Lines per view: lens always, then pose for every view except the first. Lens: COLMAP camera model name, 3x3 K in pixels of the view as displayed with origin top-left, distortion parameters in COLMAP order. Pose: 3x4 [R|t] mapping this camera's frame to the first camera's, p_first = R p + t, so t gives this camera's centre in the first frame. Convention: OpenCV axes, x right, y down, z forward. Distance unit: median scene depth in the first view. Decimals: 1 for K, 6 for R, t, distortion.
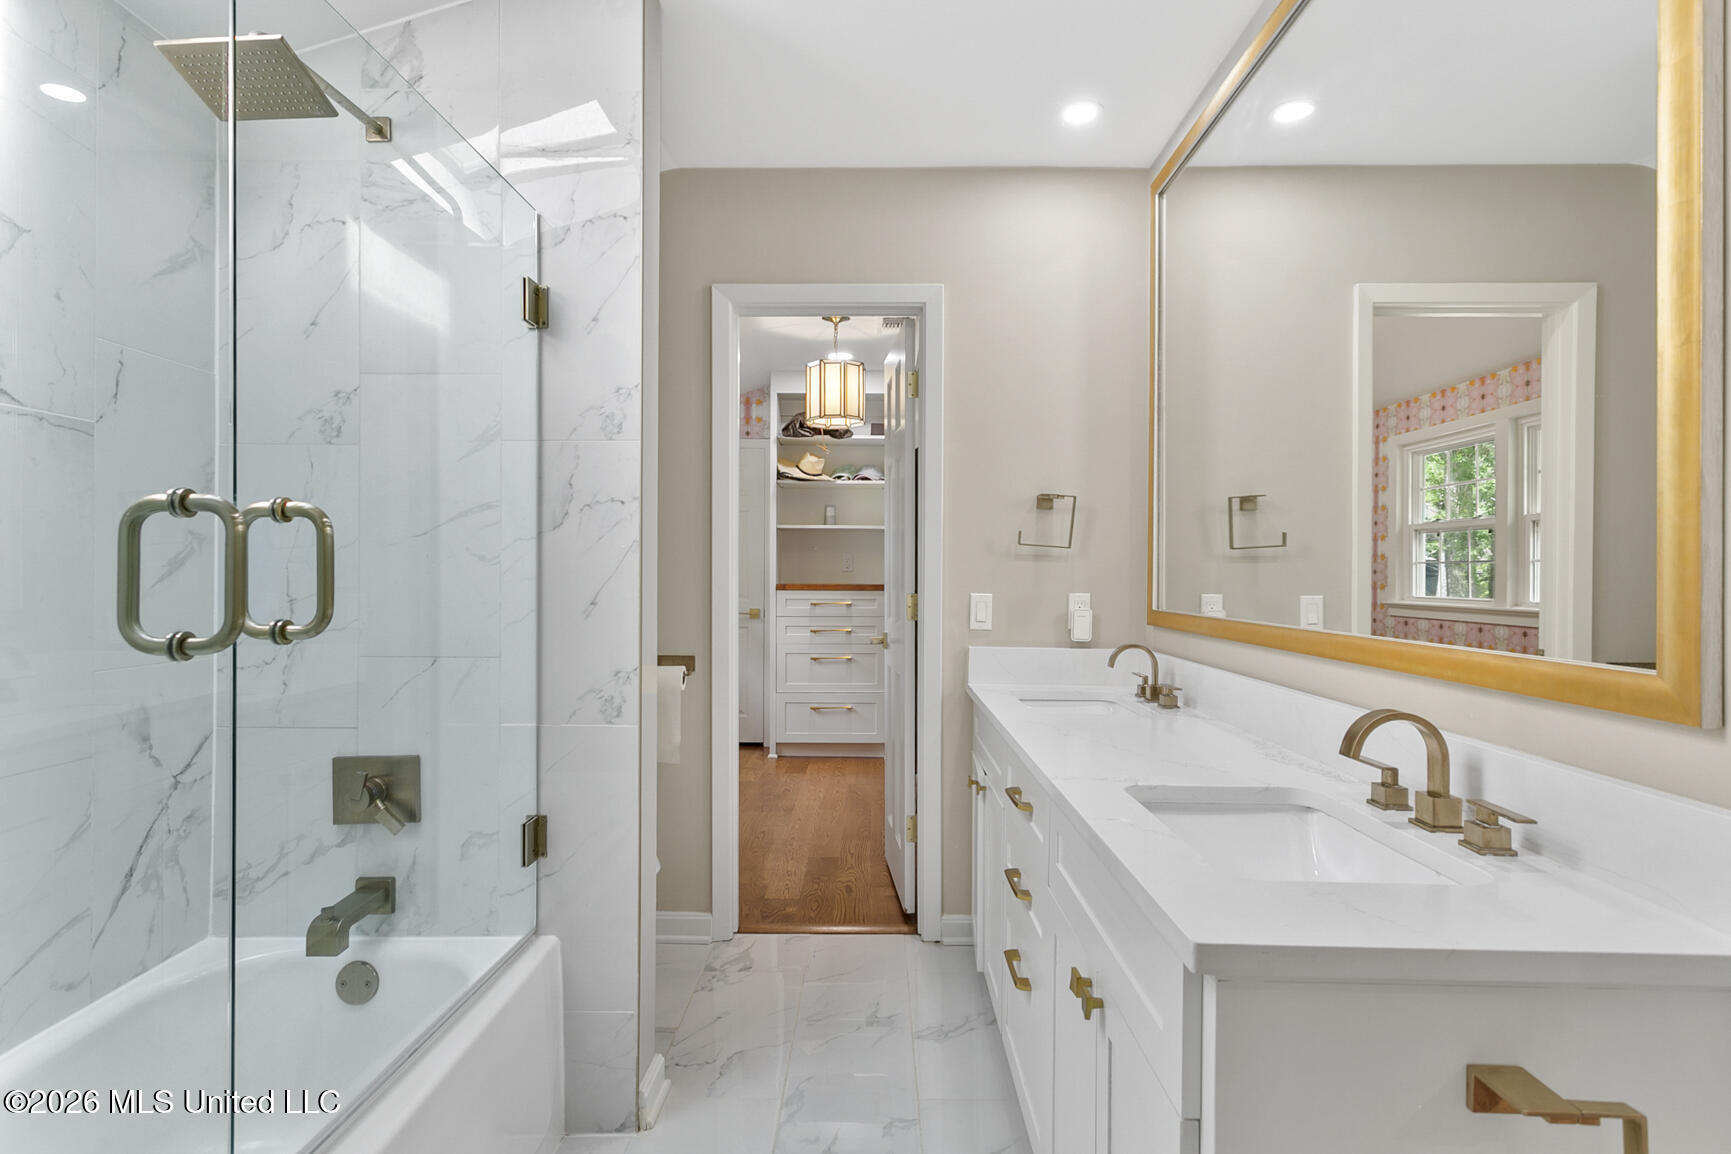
lens RADIAL K [[867.9, 0, 858.0], [0, 867.9, 581.1], [0, 0, 1]] dist [-0.002556, 0.003216]
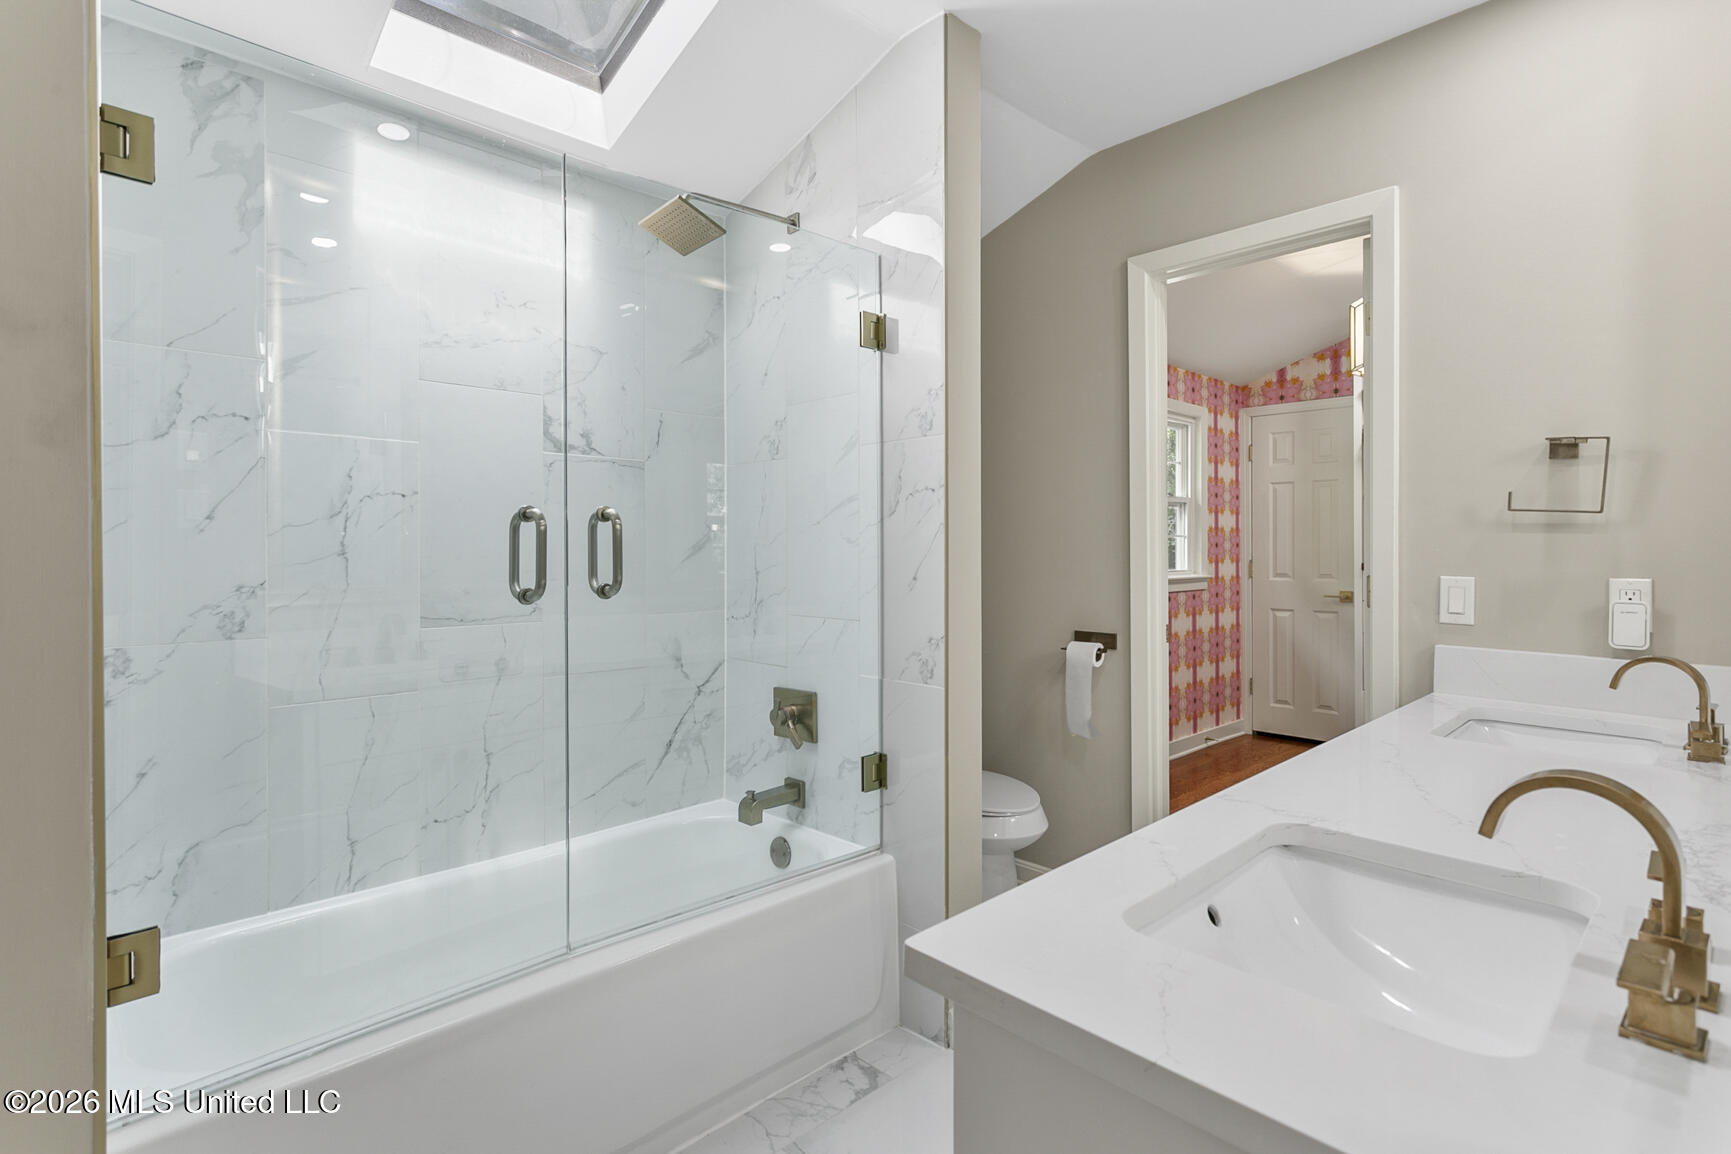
lens RADIAL K [[867.9, 0, 869.5], [0, 867.9, 563.2], [0, 0, 1]] dist [-0.002556, 0.003216]
pose [[0.693613, 0.005045, -0.720330, 0.492464], [-0.001682, 0.999984, 0.005384, -0.001008], [0.720346, -0.002523, 0.693611, 0.149851]]
